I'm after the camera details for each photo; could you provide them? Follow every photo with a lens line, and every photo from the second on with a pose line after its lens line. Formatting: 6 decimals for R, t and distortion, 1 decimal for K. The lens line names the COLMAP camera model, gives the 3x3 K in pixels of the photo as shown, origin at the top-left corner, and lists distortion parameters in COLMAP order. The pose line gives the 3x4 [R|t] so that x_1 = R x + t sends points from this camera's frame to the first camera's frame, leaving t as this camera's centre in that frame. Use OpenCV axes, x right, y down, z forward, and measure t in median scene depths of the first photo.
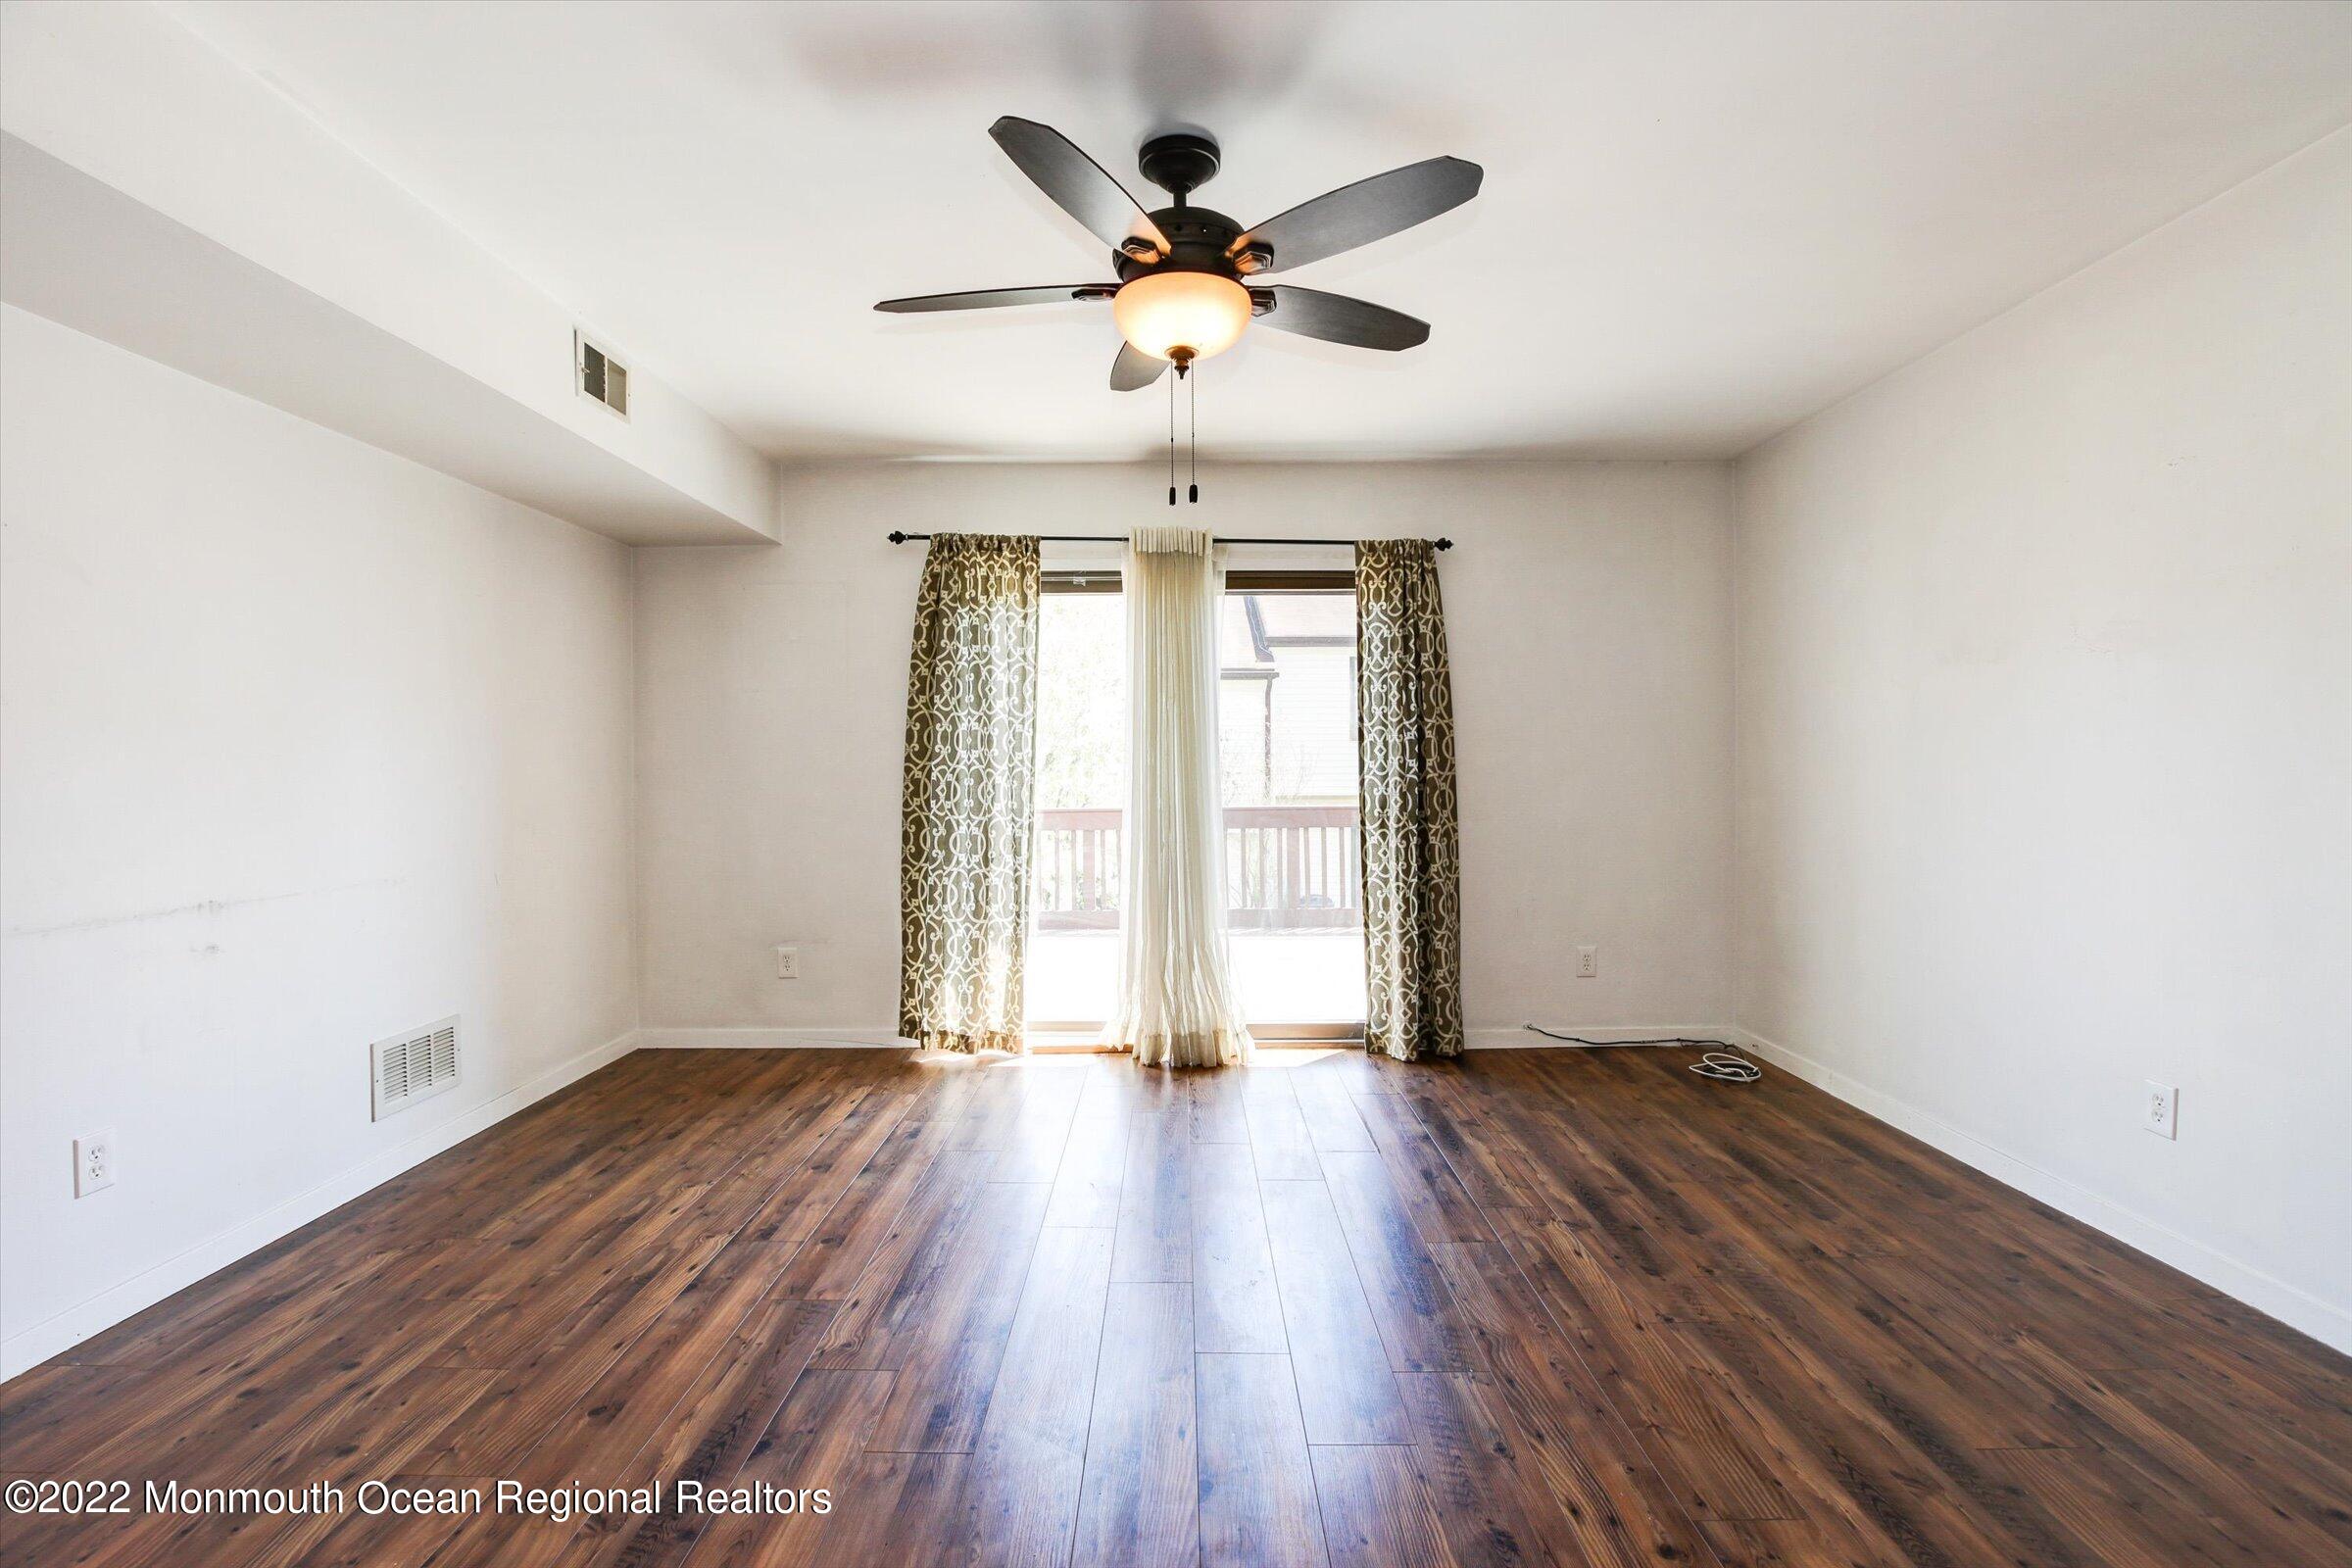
lens RADIAL K [[1079.7, 0, 1166.4], [0, 1079.7, 779.0], [0, 0, 1]] dist [-0.056911, 0.021242]
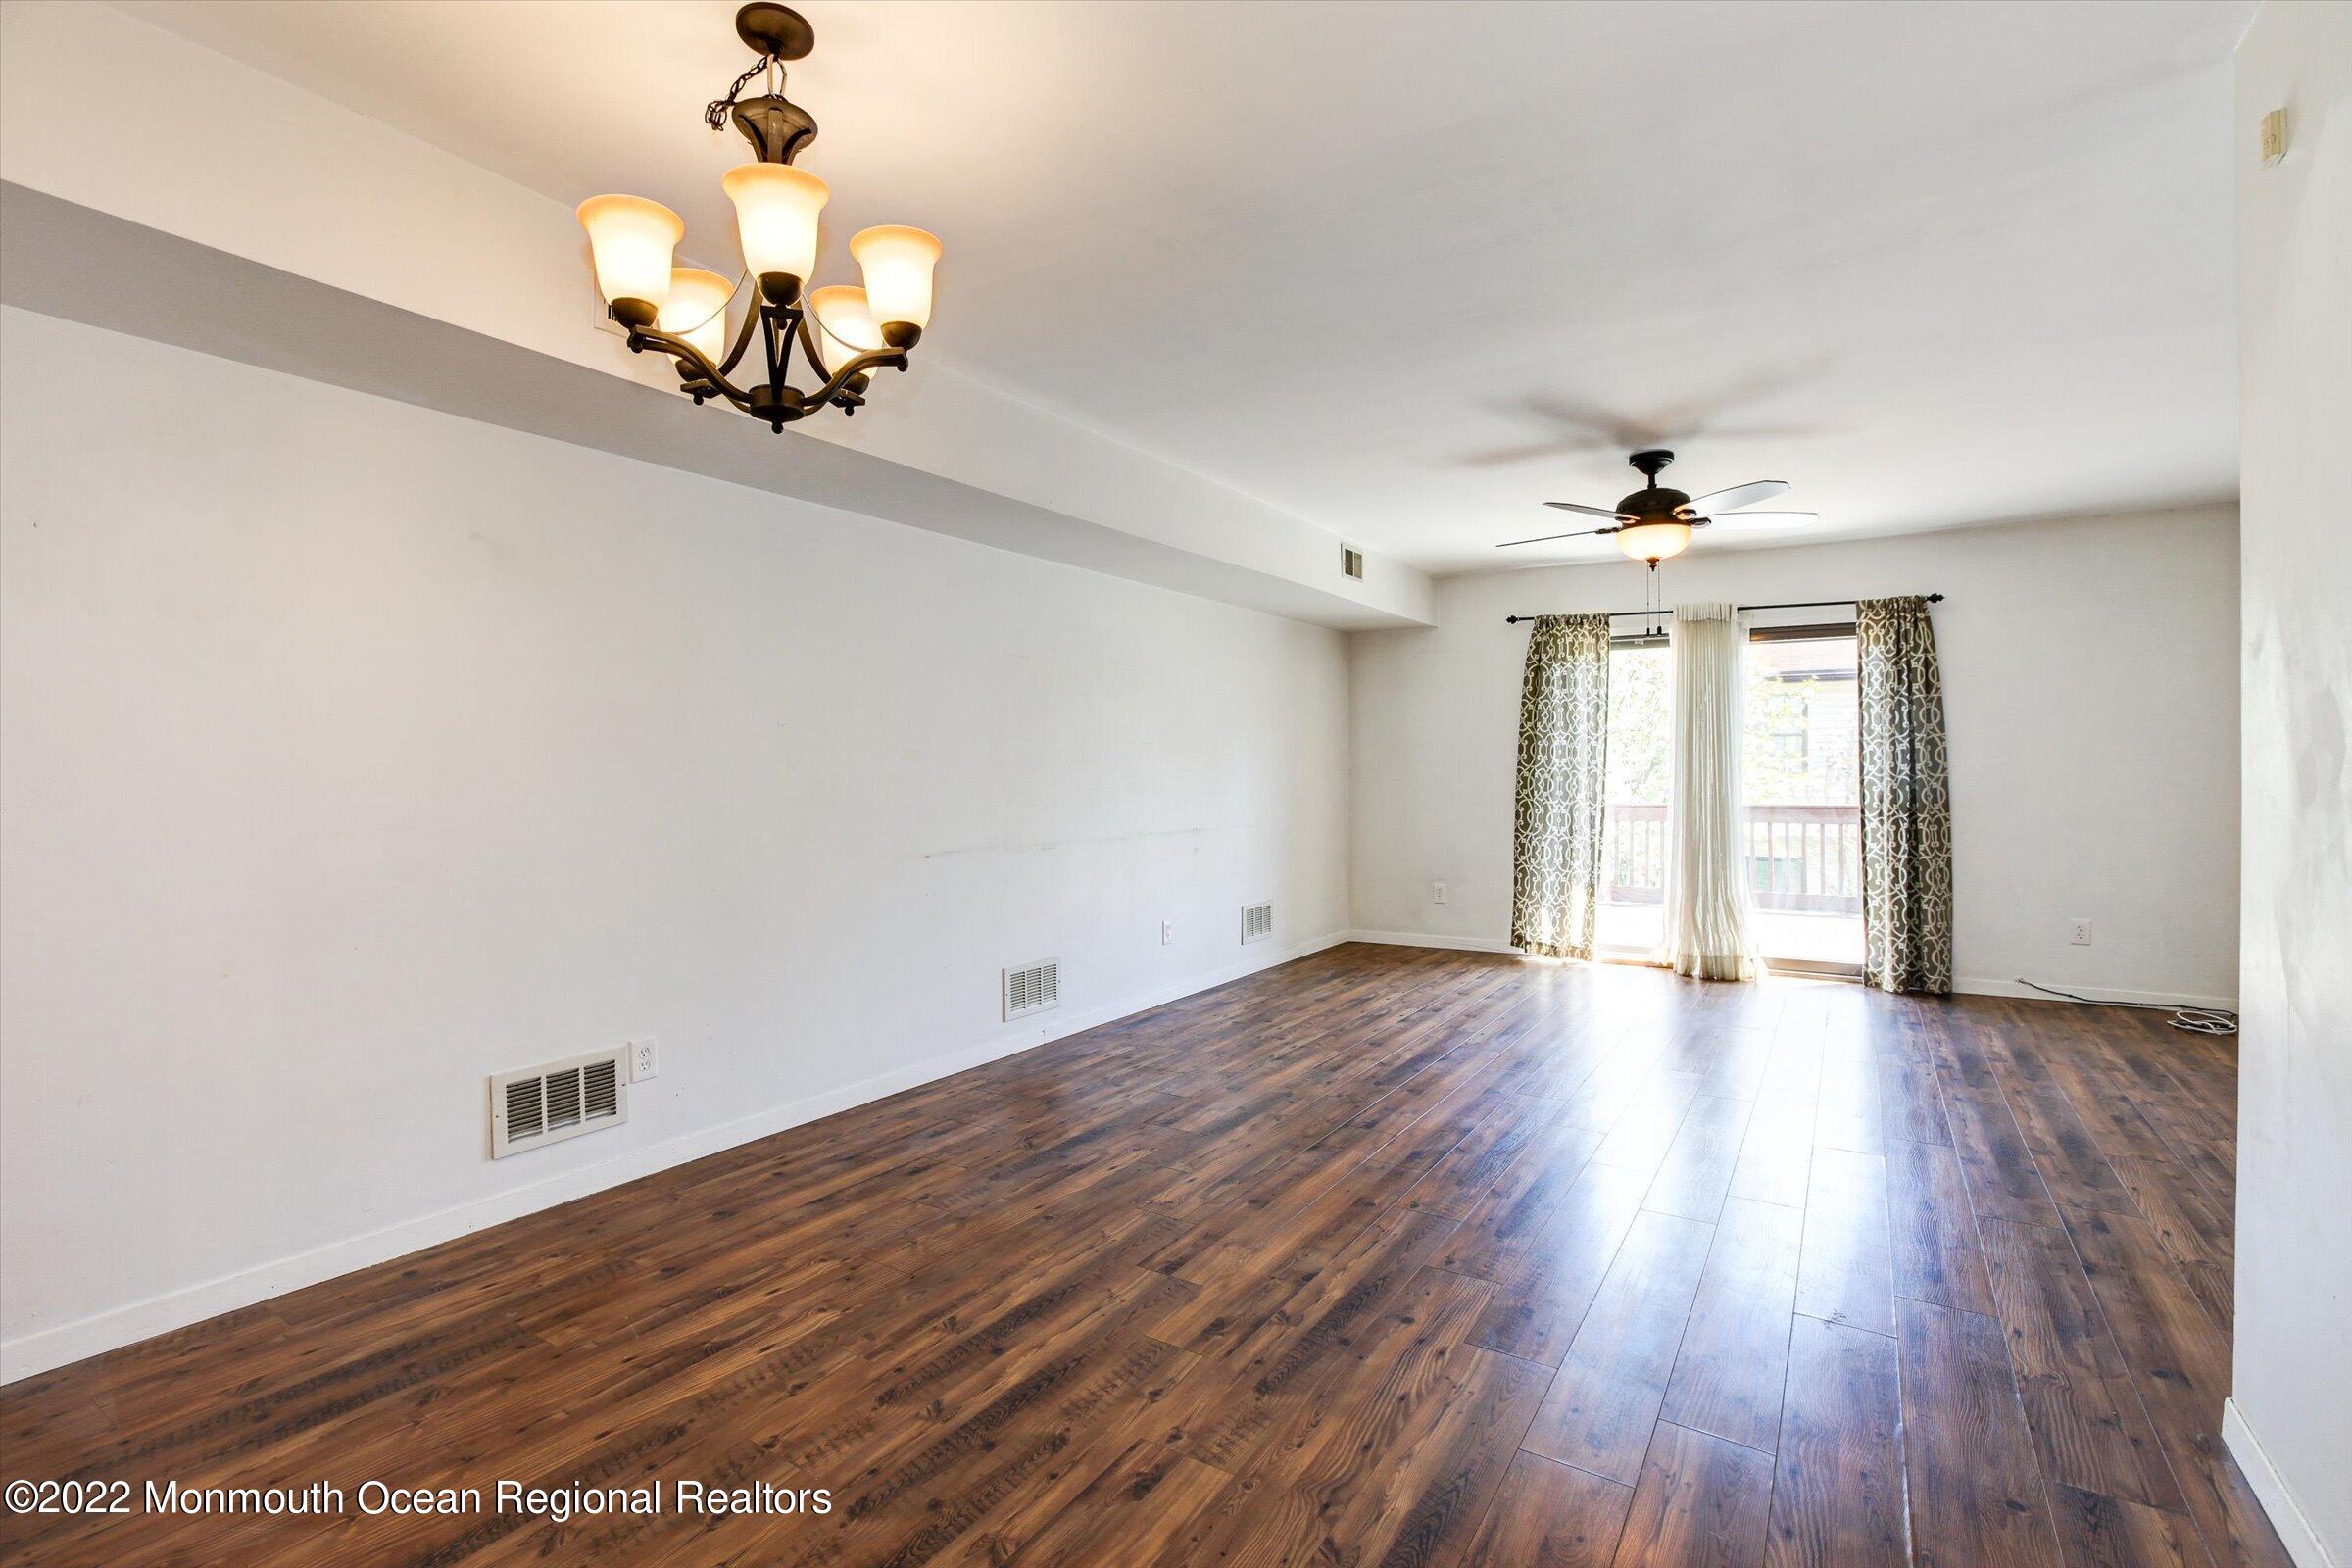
lens RADIAL K [[1079.7, 0, 1166.4], [0, 1079.7, 779.0], [0, 0, 1]] dist [-0.056911, 0.021242]
pose [[0.844936, 0.007518, -0.534814, 0.155323], [-0.008234, 0.999966, 0.001047, 0.005692], [0.534804, 0.003519, 0.844969, -0.568385]]
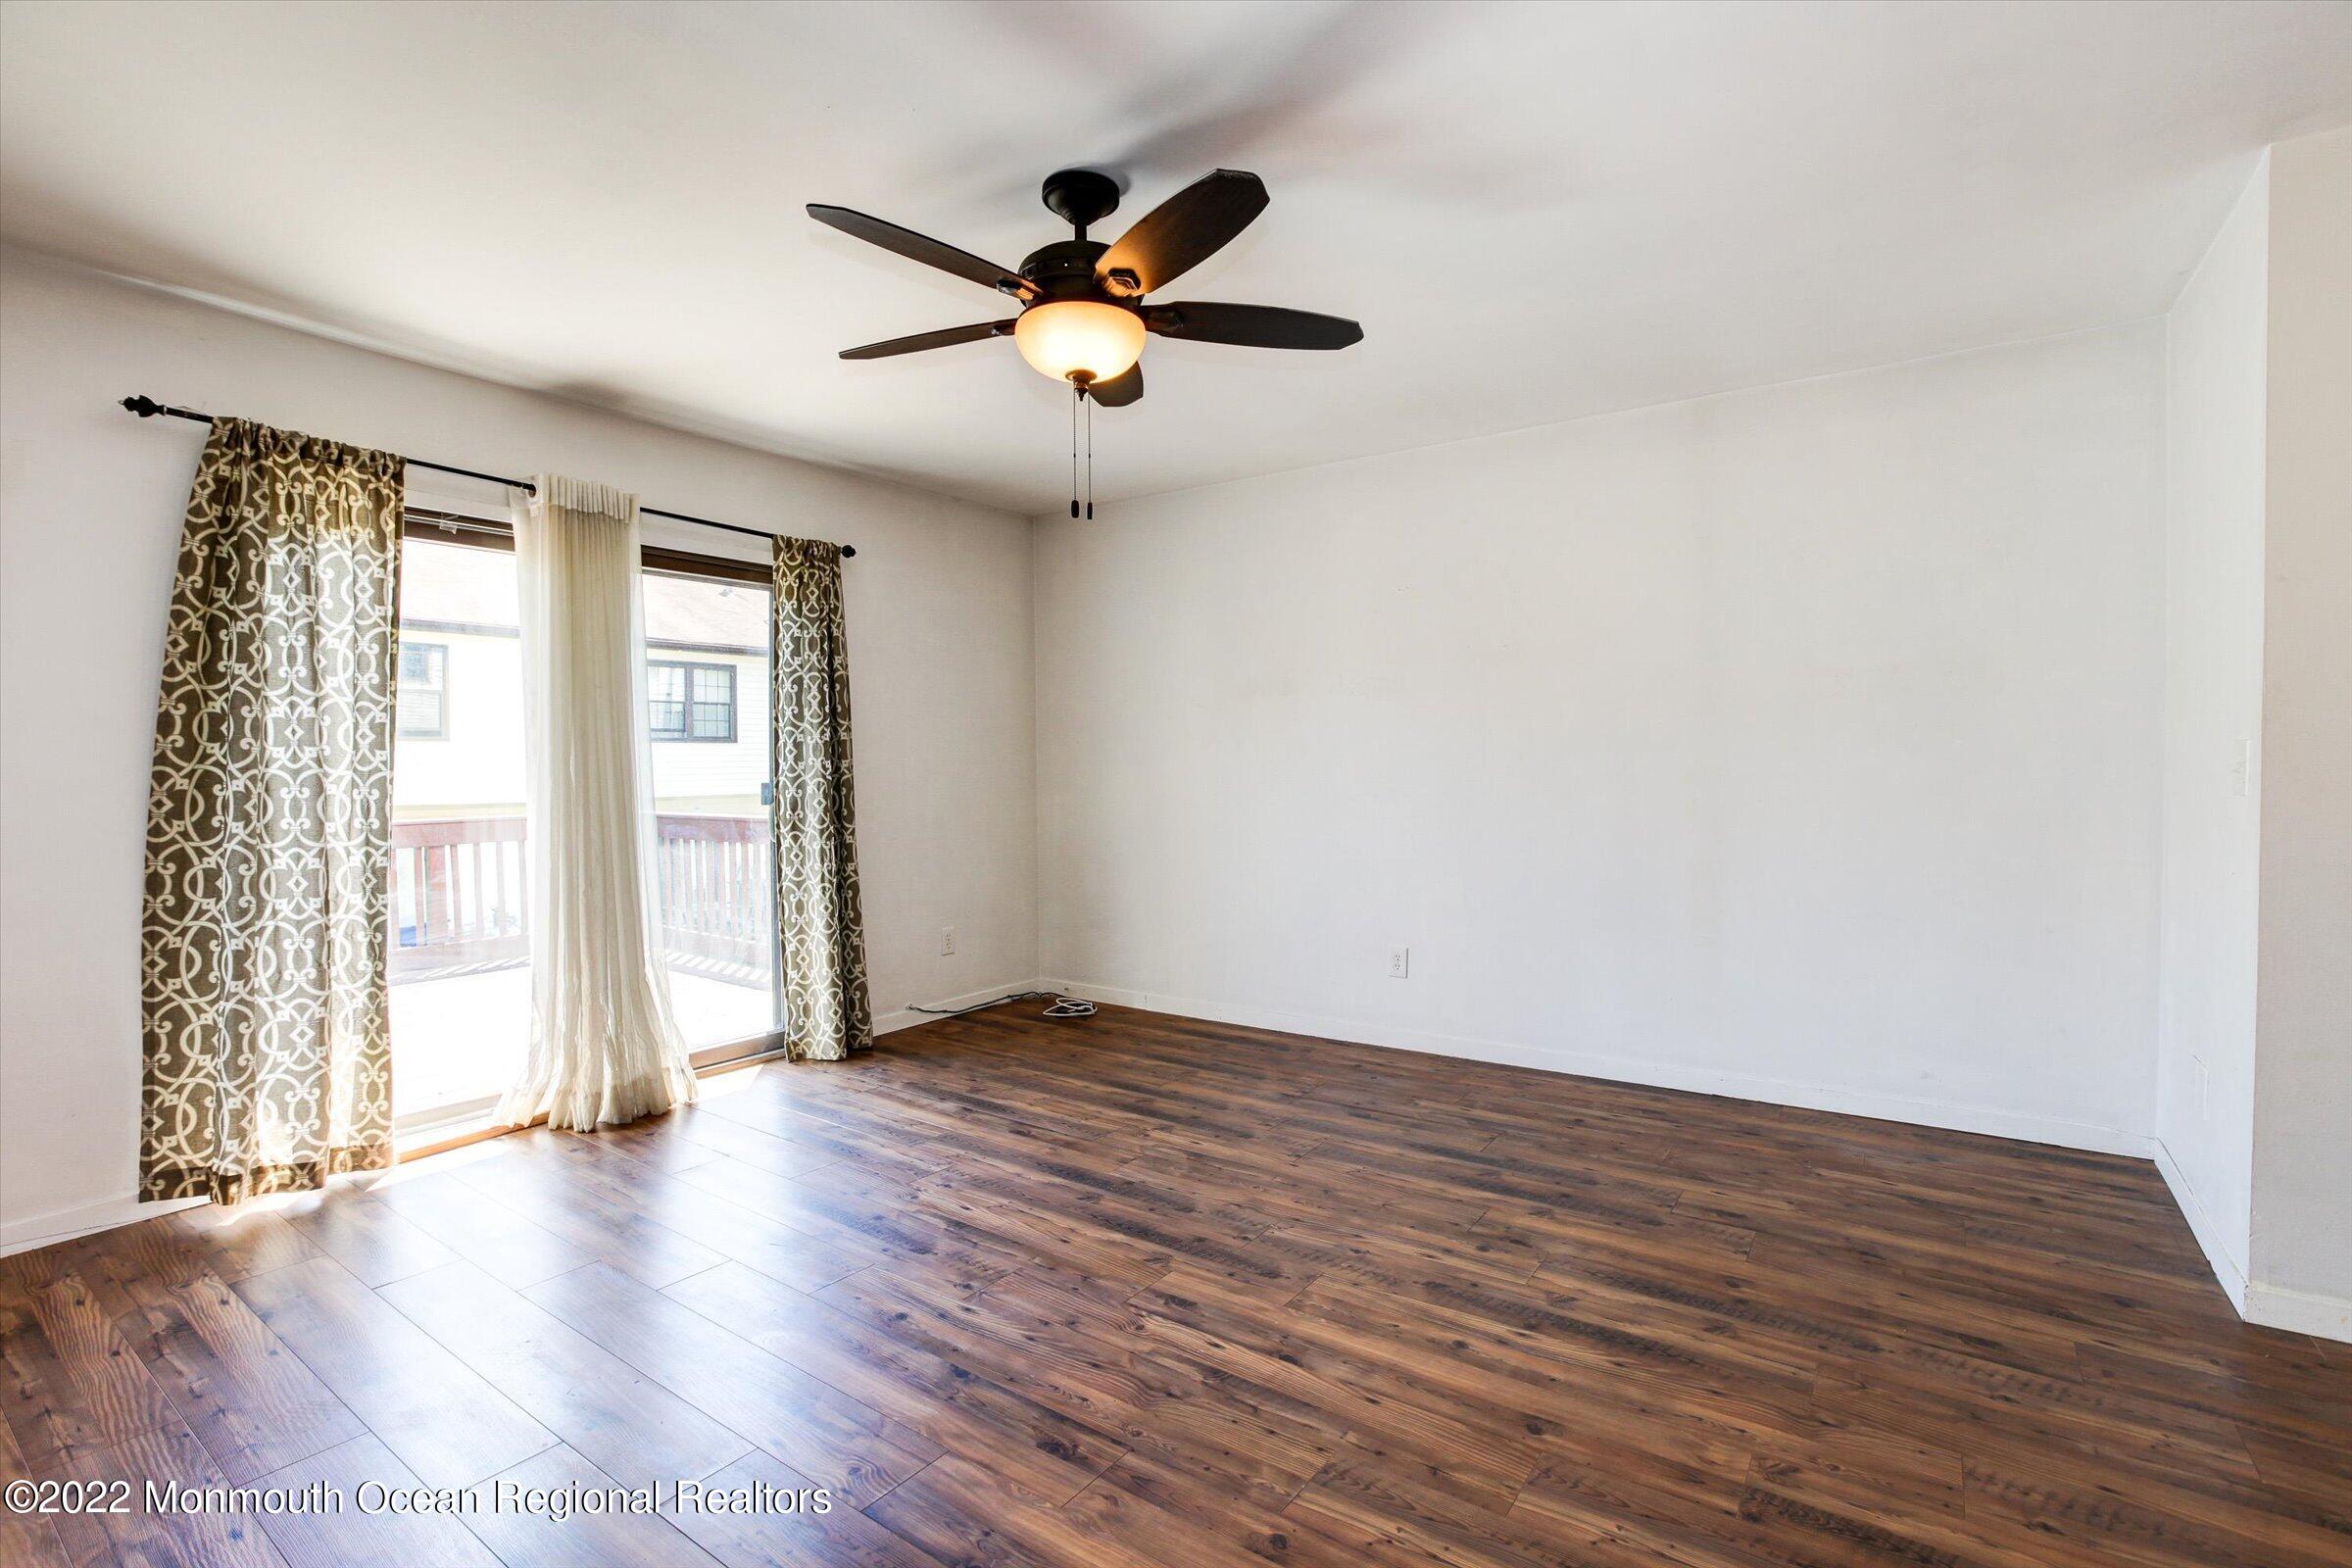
lens RADIAL K [[1079.7, 0, 1166.4], [0, 1079.7, 779.0], [0, 0, 1]] dist [-0.056911, 0.021242]
pose [[0.573777, -0.012593, 0.818915, -0.410586], [0.016194, 0.999861, 0.004029, -0.000091], [-0.818851, 0.010949, 0.573901, 0.163420]]
